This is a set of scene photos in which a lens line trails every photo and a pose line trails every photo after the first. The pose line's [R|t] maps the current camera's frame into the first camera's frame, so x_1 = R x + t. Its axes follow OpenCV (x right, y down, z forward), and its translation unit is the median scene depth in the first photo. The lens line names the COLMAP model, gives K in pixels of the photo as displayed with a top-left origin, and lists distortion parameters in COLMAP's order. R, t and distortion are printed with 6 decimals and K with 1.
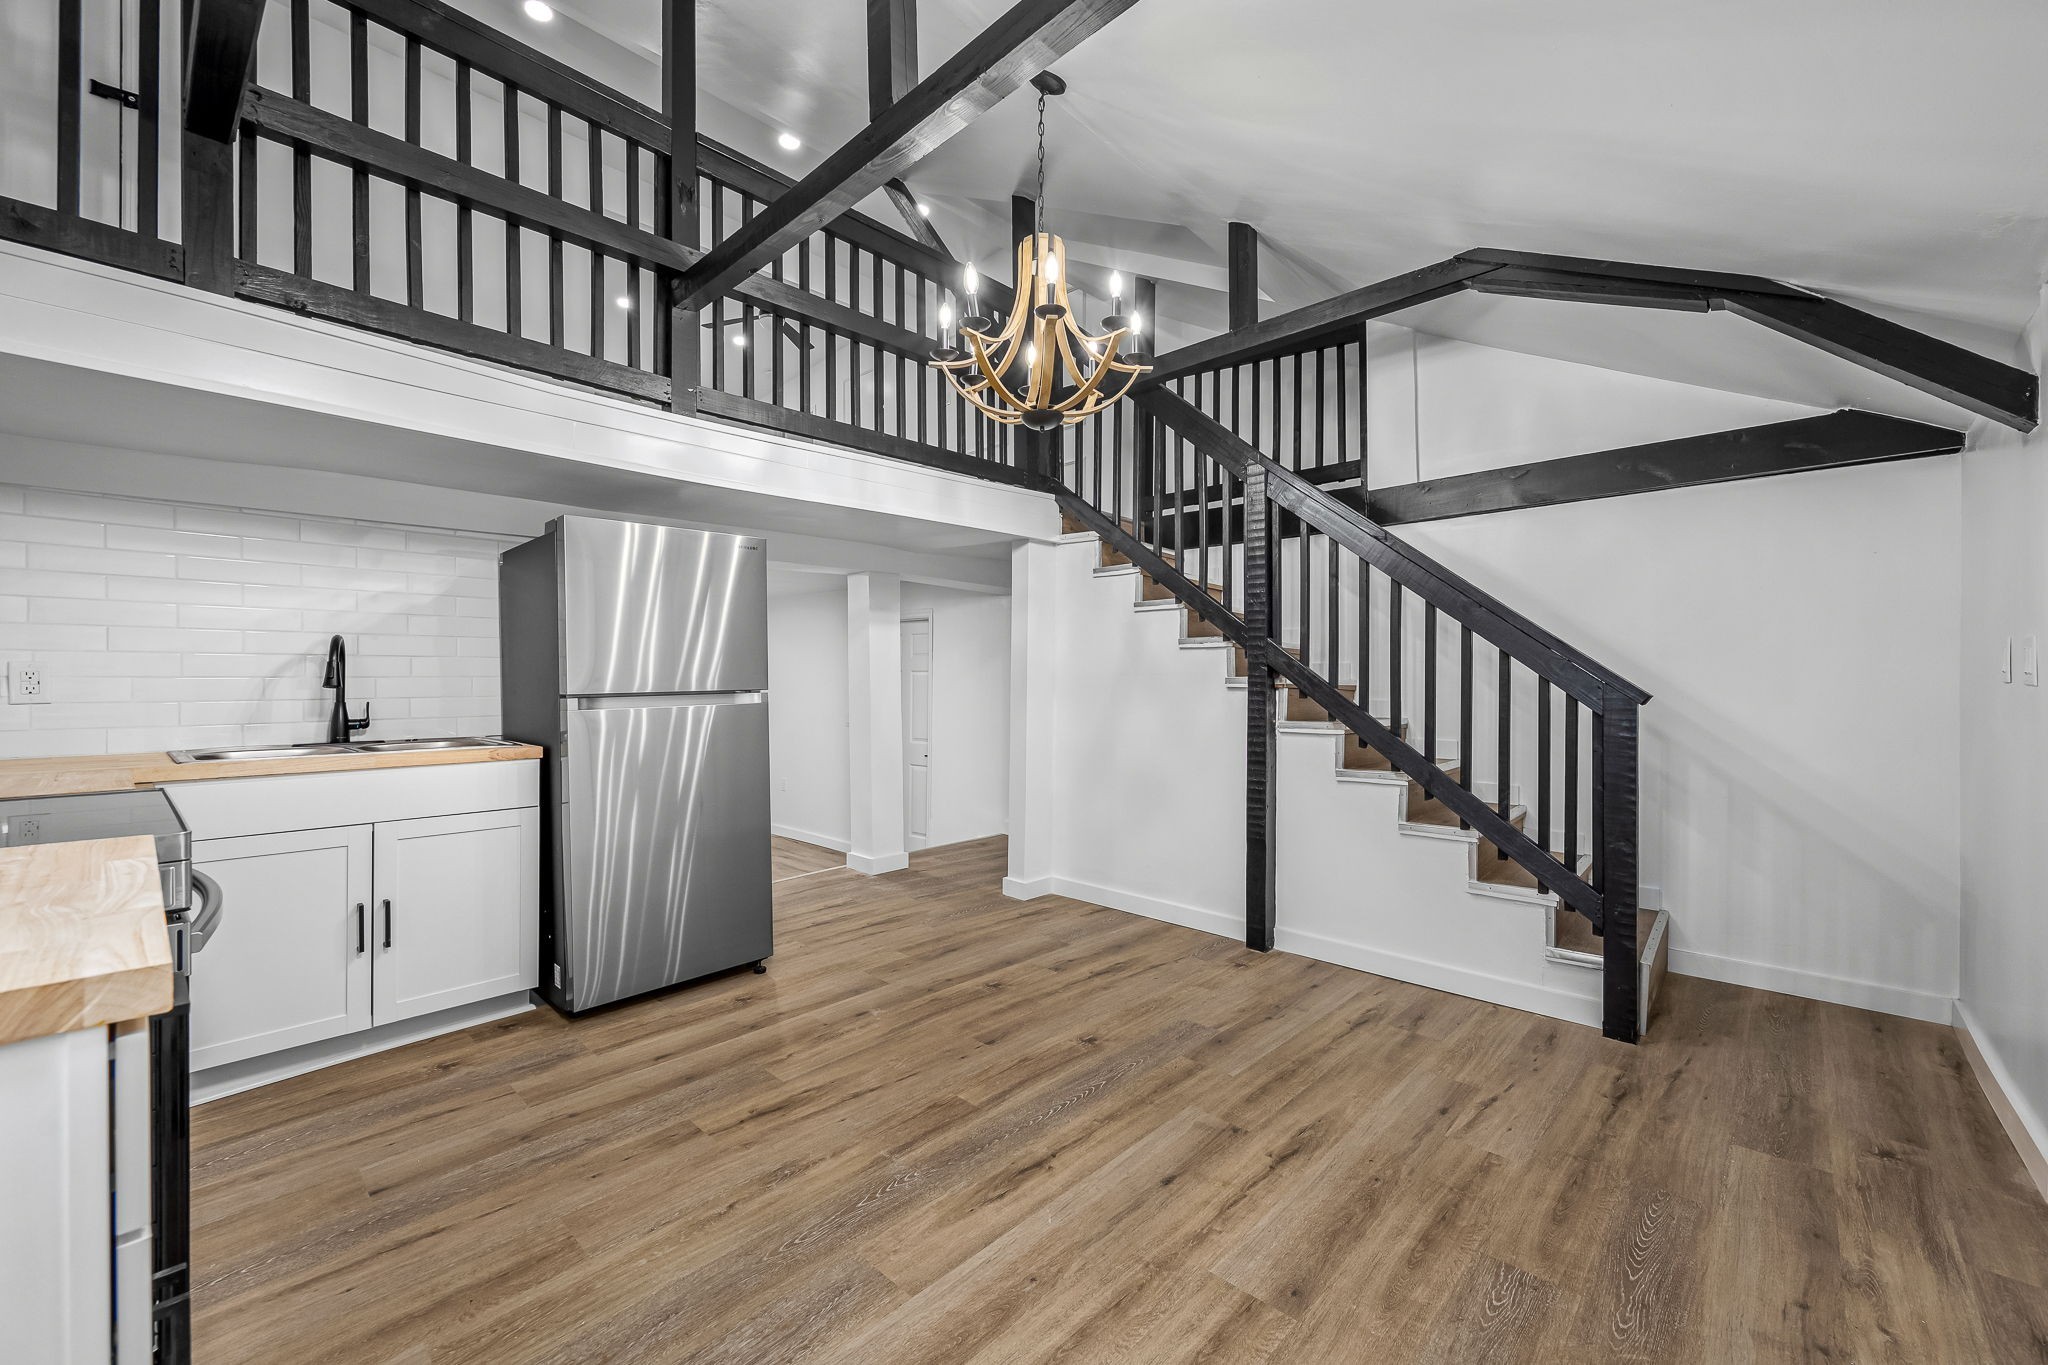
lens RADIAL K [[819.1, 0, 1010.5], [0, 819.1, 684.5], [0, 0, 1]] dist [0.005607, -0.000044]
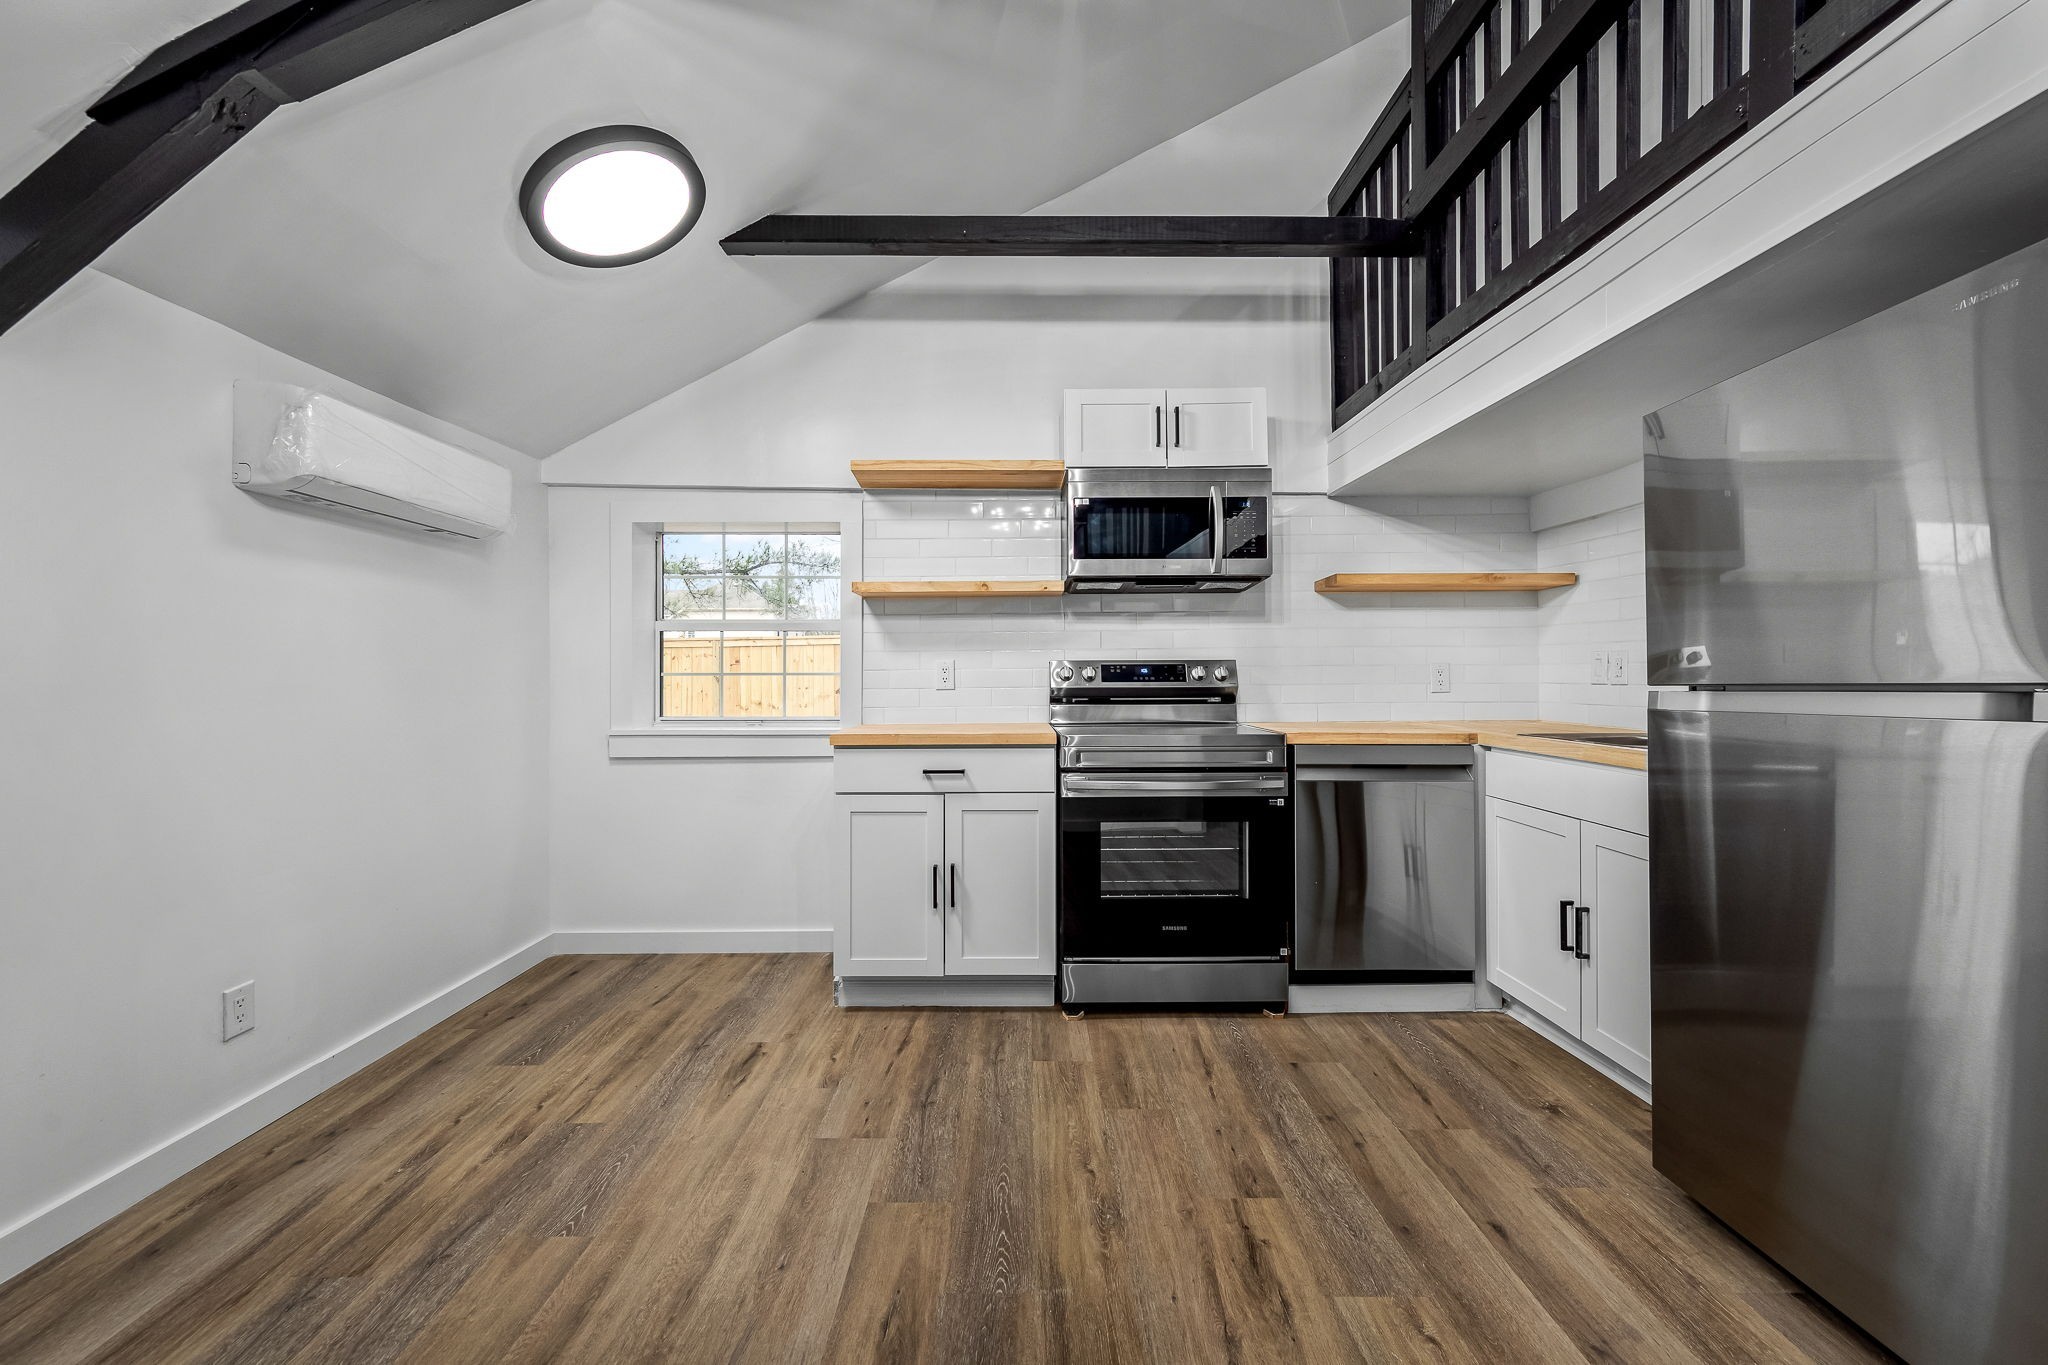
lens RADIAL K [[819.1, 0, 1010.0], [0, 819.1, 674.7], [0, 0, 1]] dist [0.005607, -0.000044]
pose [[-0.733593, 0.006297, -0.679560, 0.393354], [0.003852, 0.999980, 0.005107, -0.002259], [0.679578, 0.001129, -0.733603, 1.512792]]
